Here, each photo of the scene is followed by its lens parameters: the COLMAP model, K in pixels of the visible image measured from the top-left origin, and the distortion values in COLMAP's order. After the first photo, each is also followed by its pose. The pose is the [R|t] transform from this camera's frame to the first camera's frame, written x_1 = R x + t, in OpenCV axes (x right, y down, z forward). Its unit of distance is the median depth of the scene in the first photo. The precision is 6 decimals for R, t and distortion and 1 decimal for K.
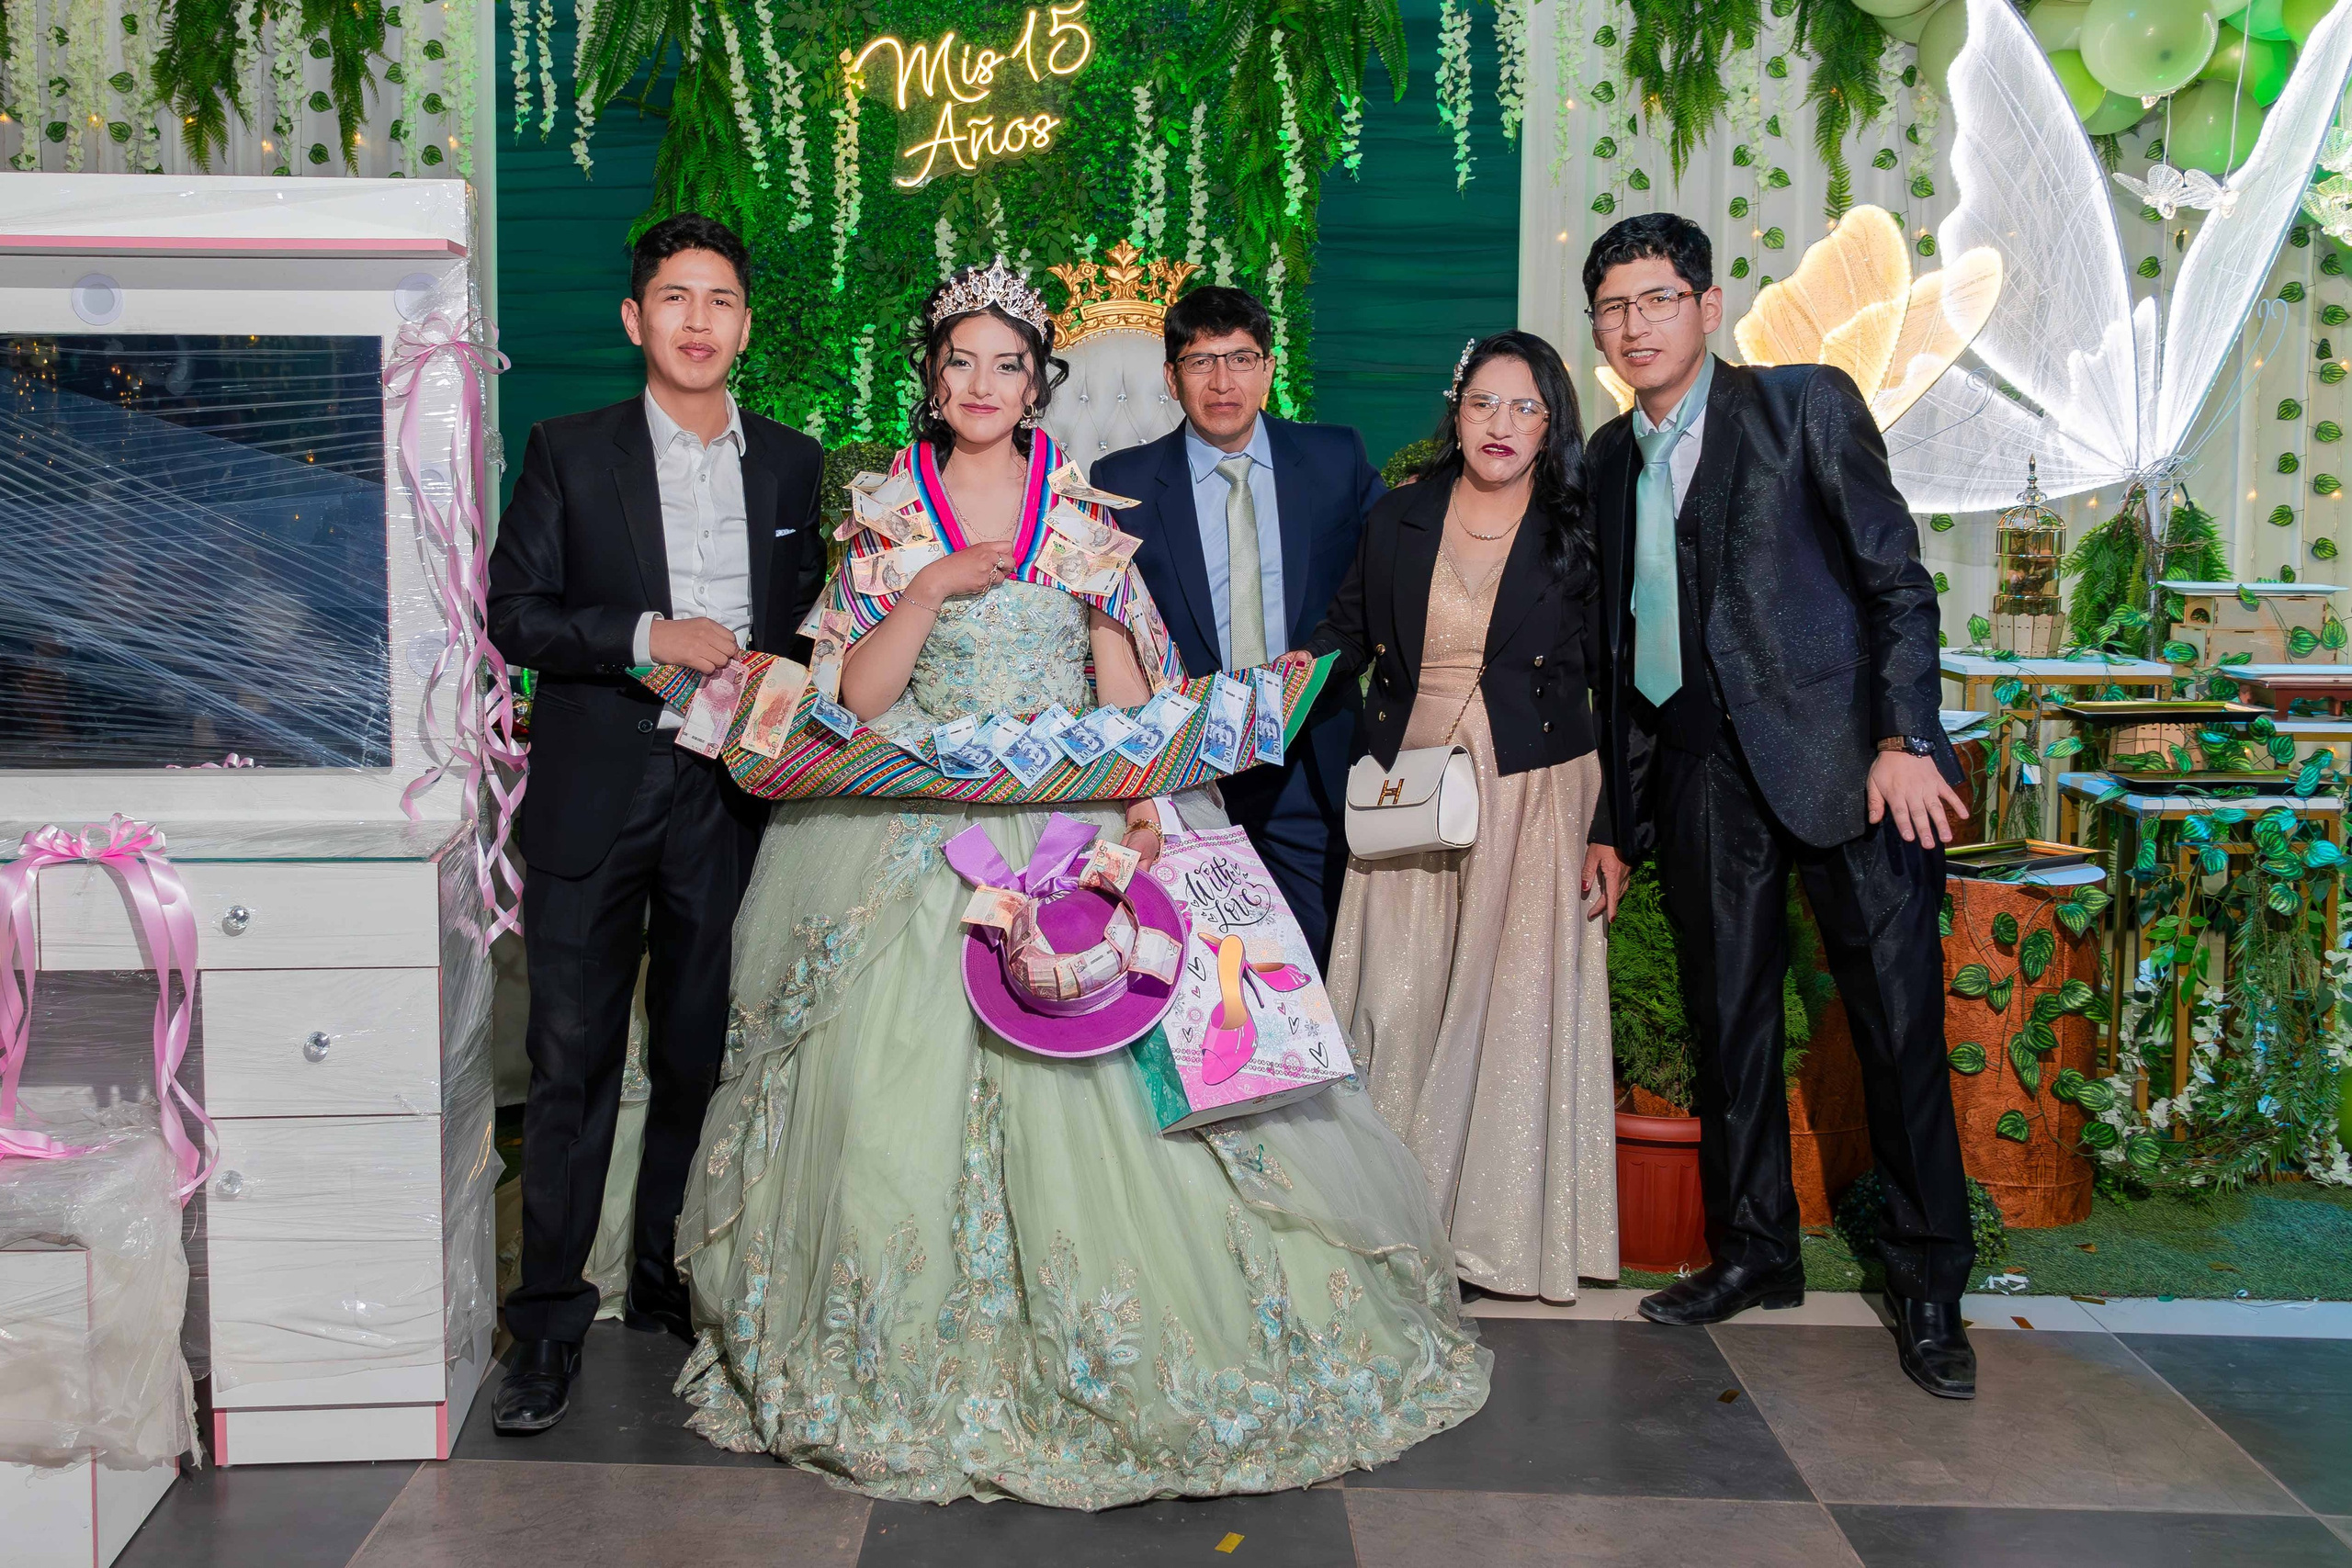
lens RADIAL K [[2223.6, 0, 1012.6], [0, 2223.6, 675.5], [0, 0, 1]] dist [-0.002957, 0.021141]
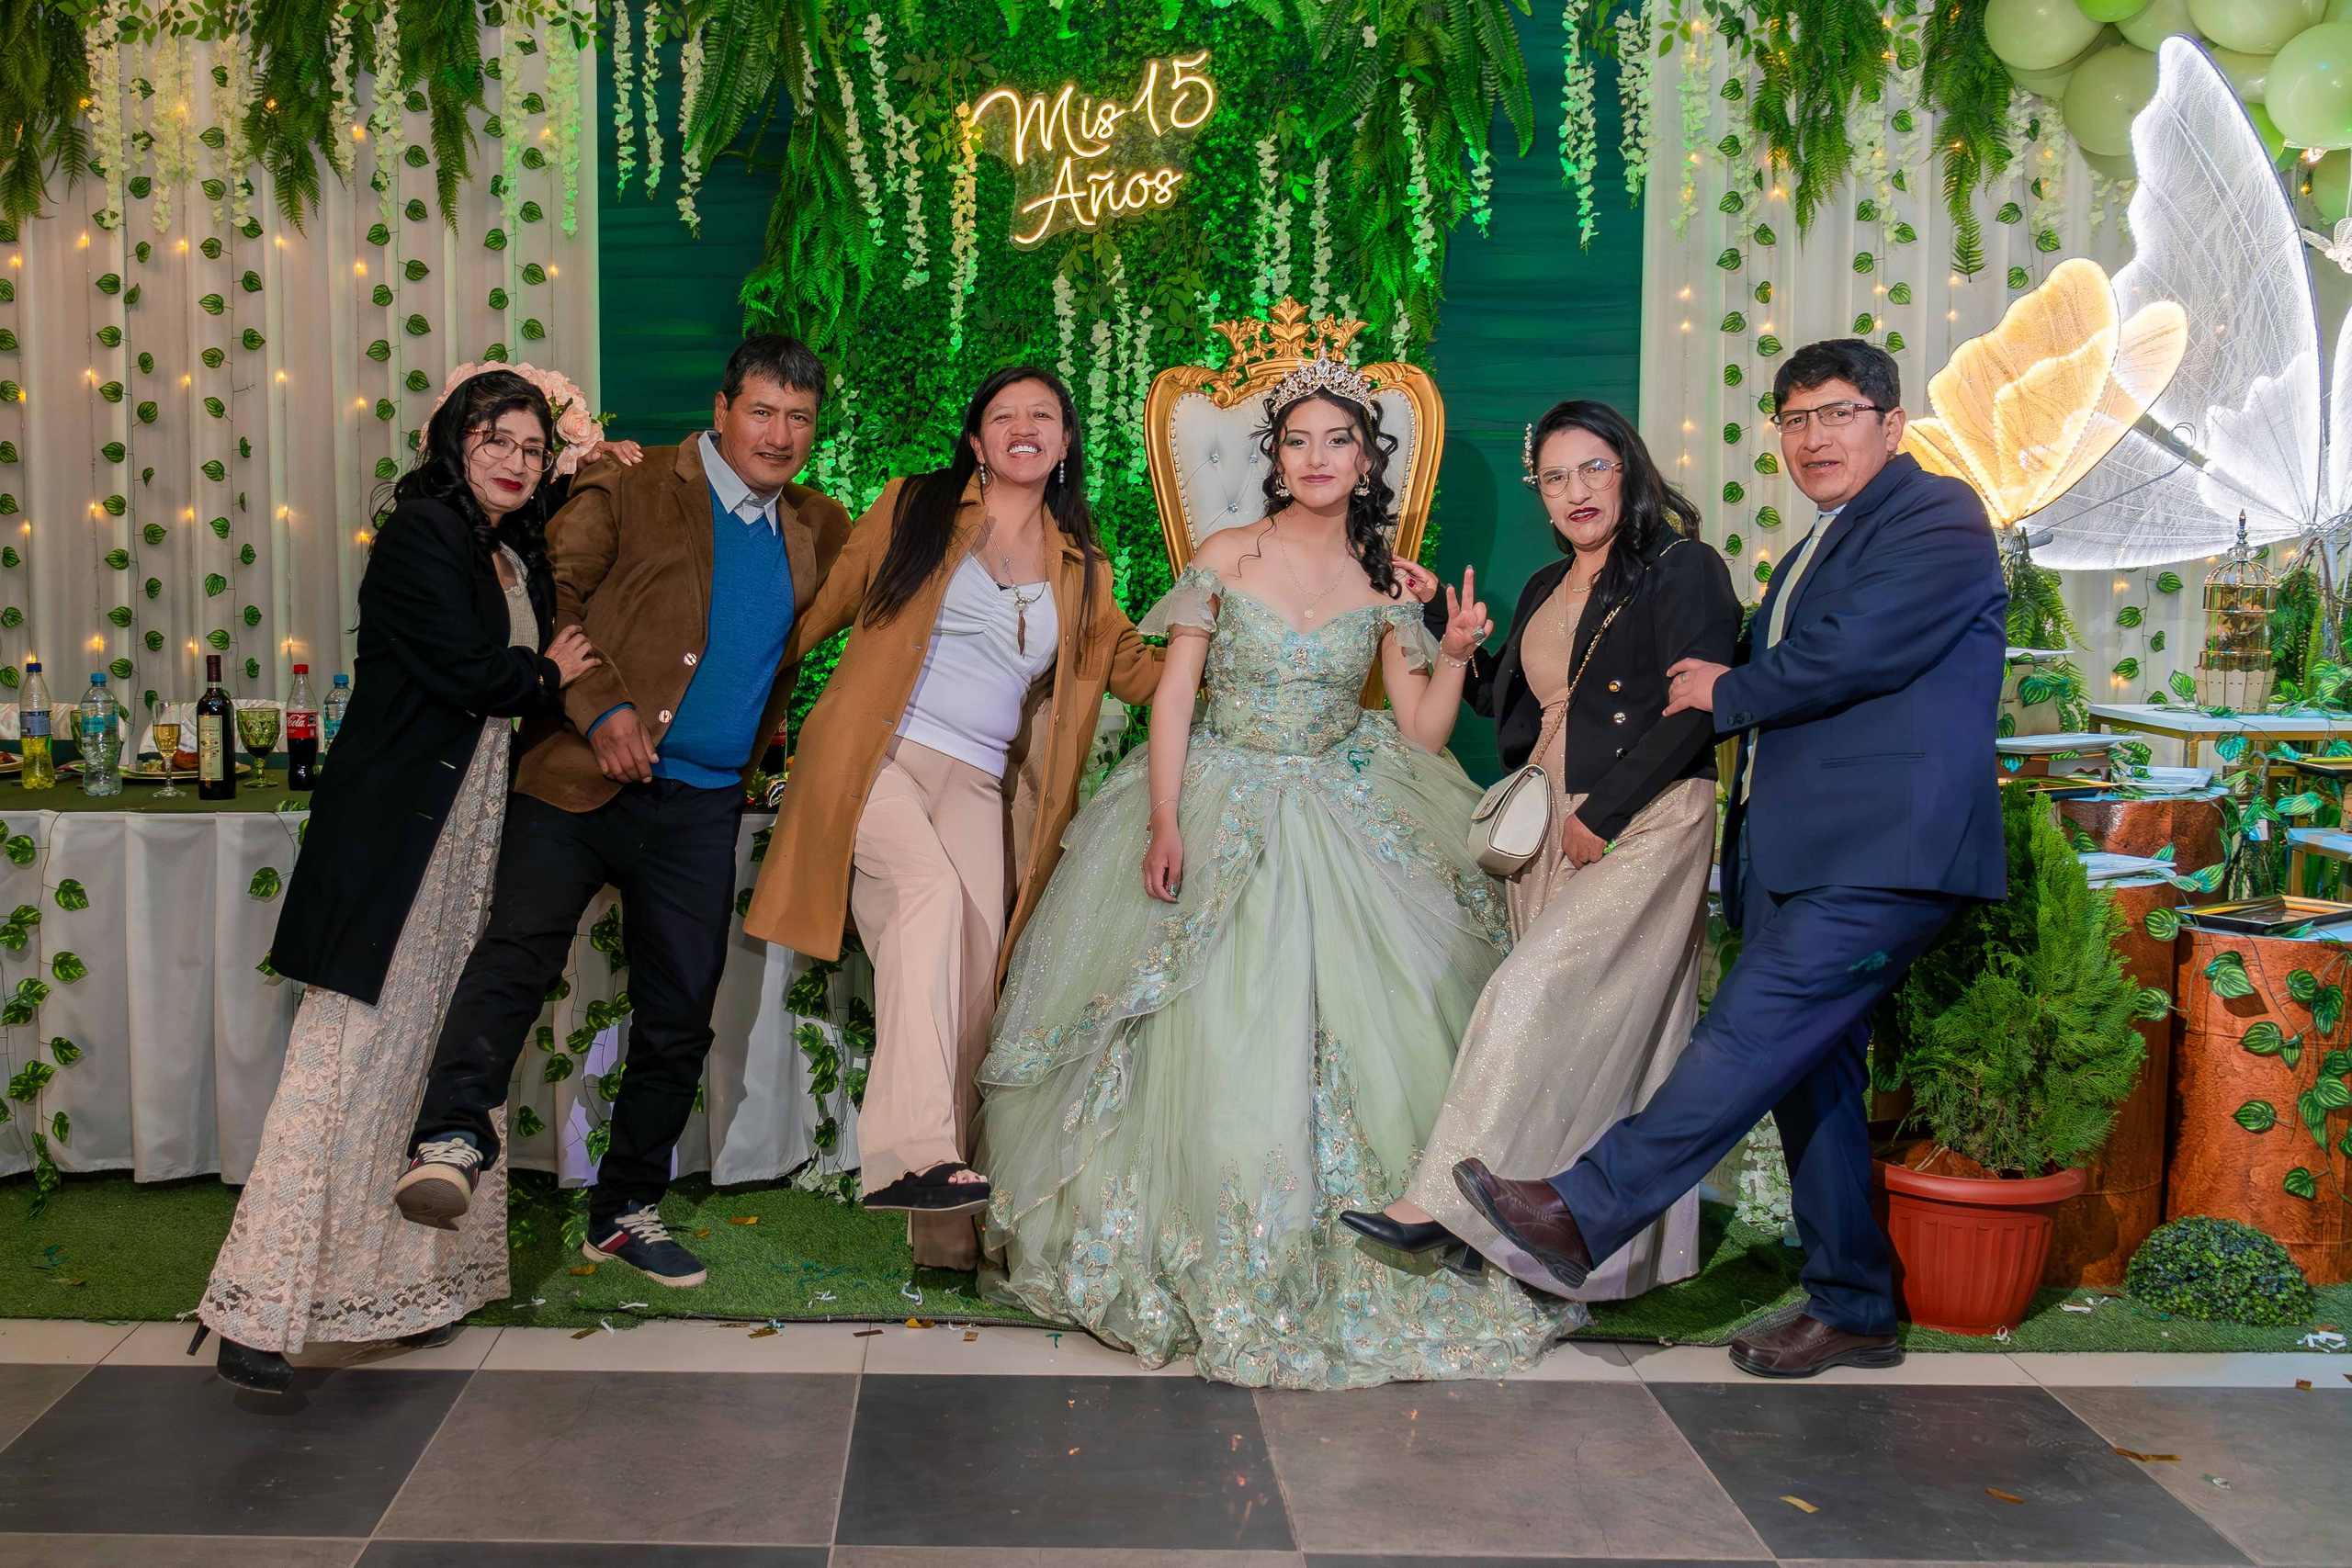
lens RADIAL K [[2236.5, 0, 942.6], [0, 2236.5, 775.3], [0, 0, 1]] dist [0.002189, 0.011405]
pose [[0.999464, -0.008830, 0.031518, -0.117571], [0.008360, 0.999853, 0.014998, -0.000302], [-0.031645, -0.014726, 0.999391, 0.011122]]
